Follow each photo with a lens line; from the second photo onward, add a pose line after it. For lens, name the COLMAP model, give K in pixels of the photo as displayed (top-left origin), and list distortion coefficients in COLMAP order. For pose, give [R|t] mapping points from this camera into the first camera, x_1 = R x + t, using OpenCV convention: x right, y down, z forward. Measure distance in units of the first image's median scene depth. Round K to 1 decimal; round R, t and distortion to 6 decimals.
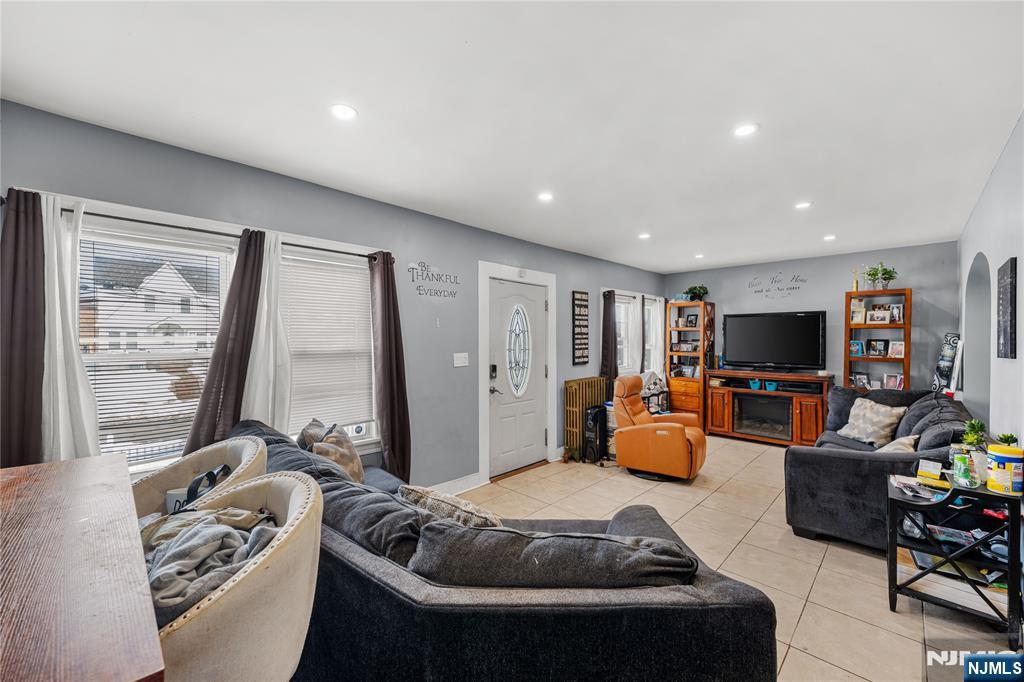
lens RADIAL K [[407.7, 0, 511.2], [0, 407.7, 344.1], [0, 0, 1]] dist [0.003677, -0.000045]
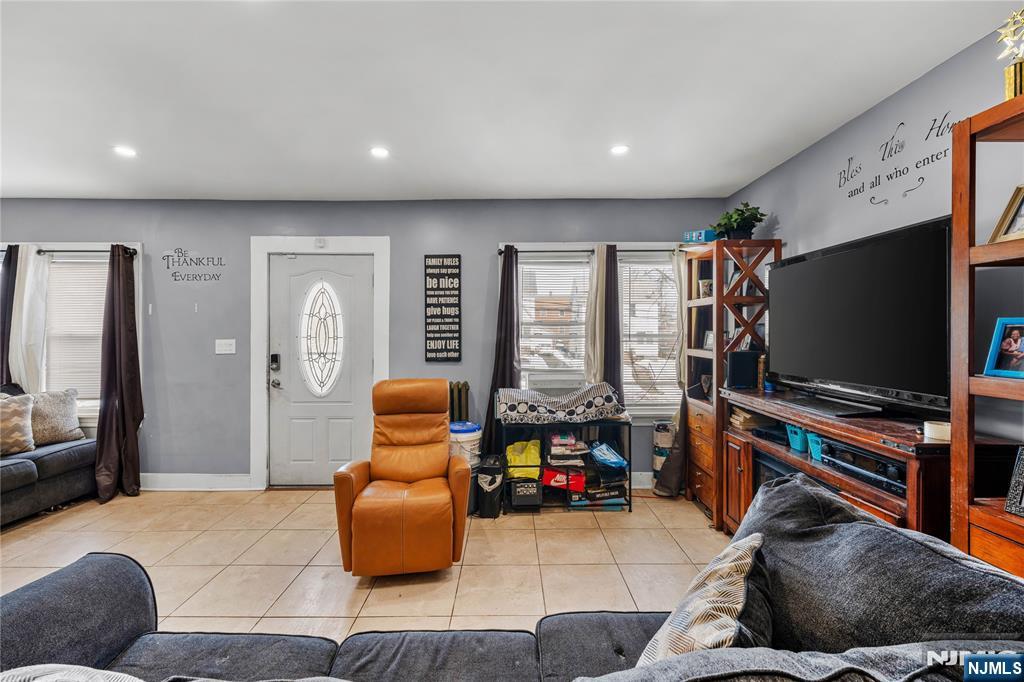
lens RADIAL K [[435.8, 0, 504.9], [0, 435.8, 335.5], [0, 0, 1]] dist [-0.000449, -0.001212]
pose [[0.699845, 0.002191, -0.714291, 0.816880], [-0.007699, 0.999960, -0.004477, 0.009603], [0.714253, 0.008633, 0.699835, 0.602552]]
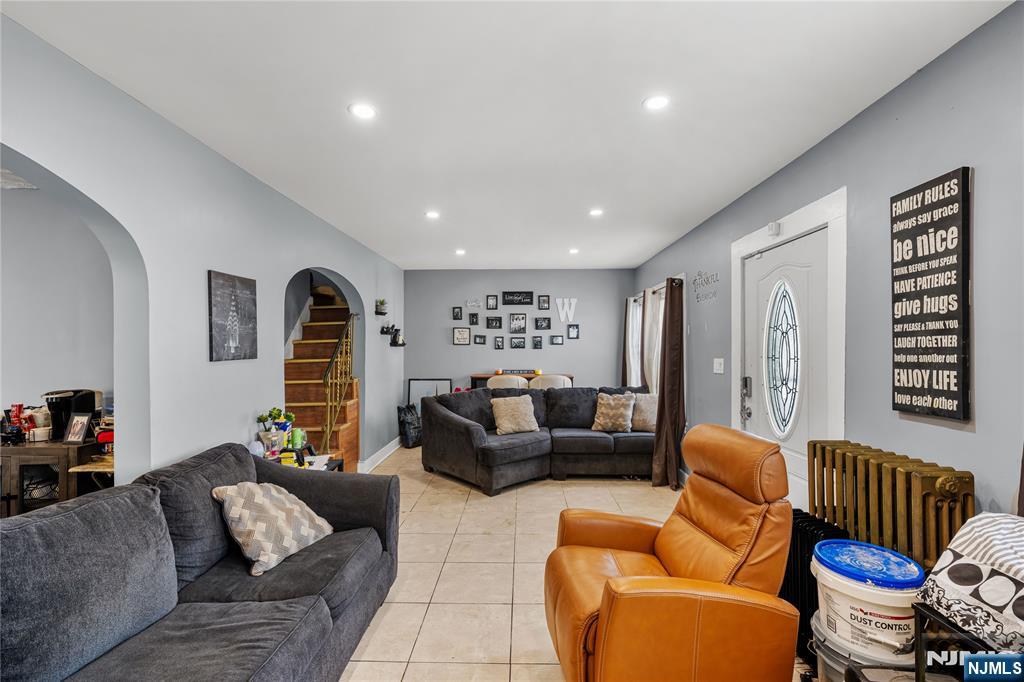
lens RADIAL K [[435.8, 0, 511.7], [0, 435.8, 349.3], [0, 0, 1]] dist [-0.000449, -0.001212]
pose [[-0.730574, 0.002380, -0.682830, 0.675017], [-0.003595, 0.999967, 0.007333, -0.002513], [0.682824, 0.007812, -0.730541, 1.097189]]
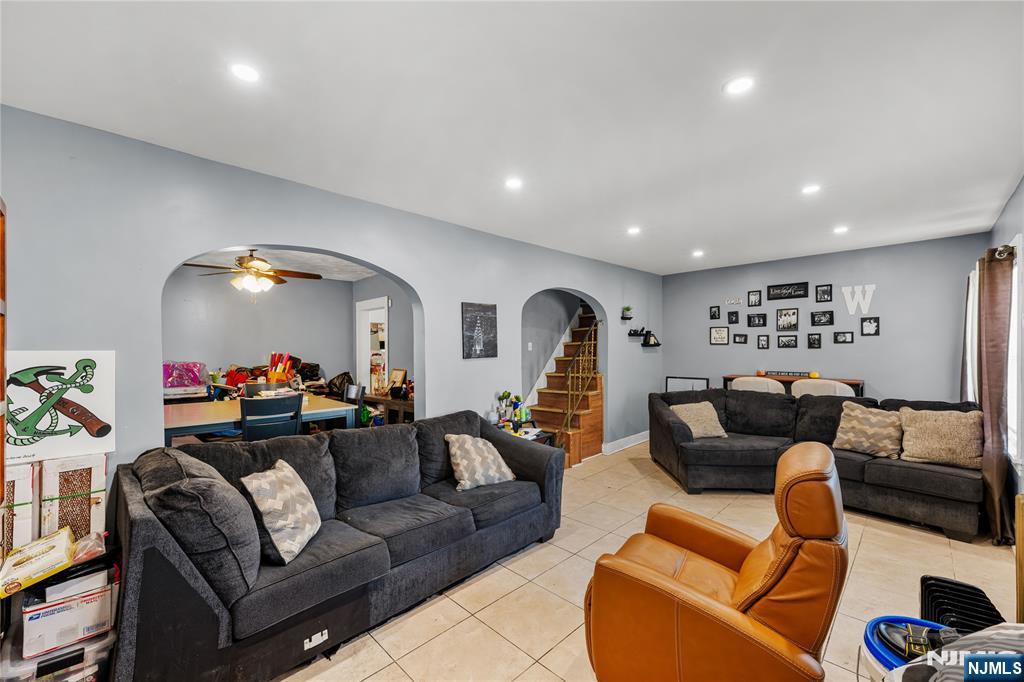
lens RADIAL K [[407.7, 0, 513.1], [0, 407.7, 348.9], [0, 0, 1]] dist [0.003677, -0.000045]
pose [[-0.999938, 0.006909, 0.008758, 0.484997], [0.006989, 0.999934, 0.009116, -0.008171], [-0.008694, 0.009177, -0.999920, 1.252938]]
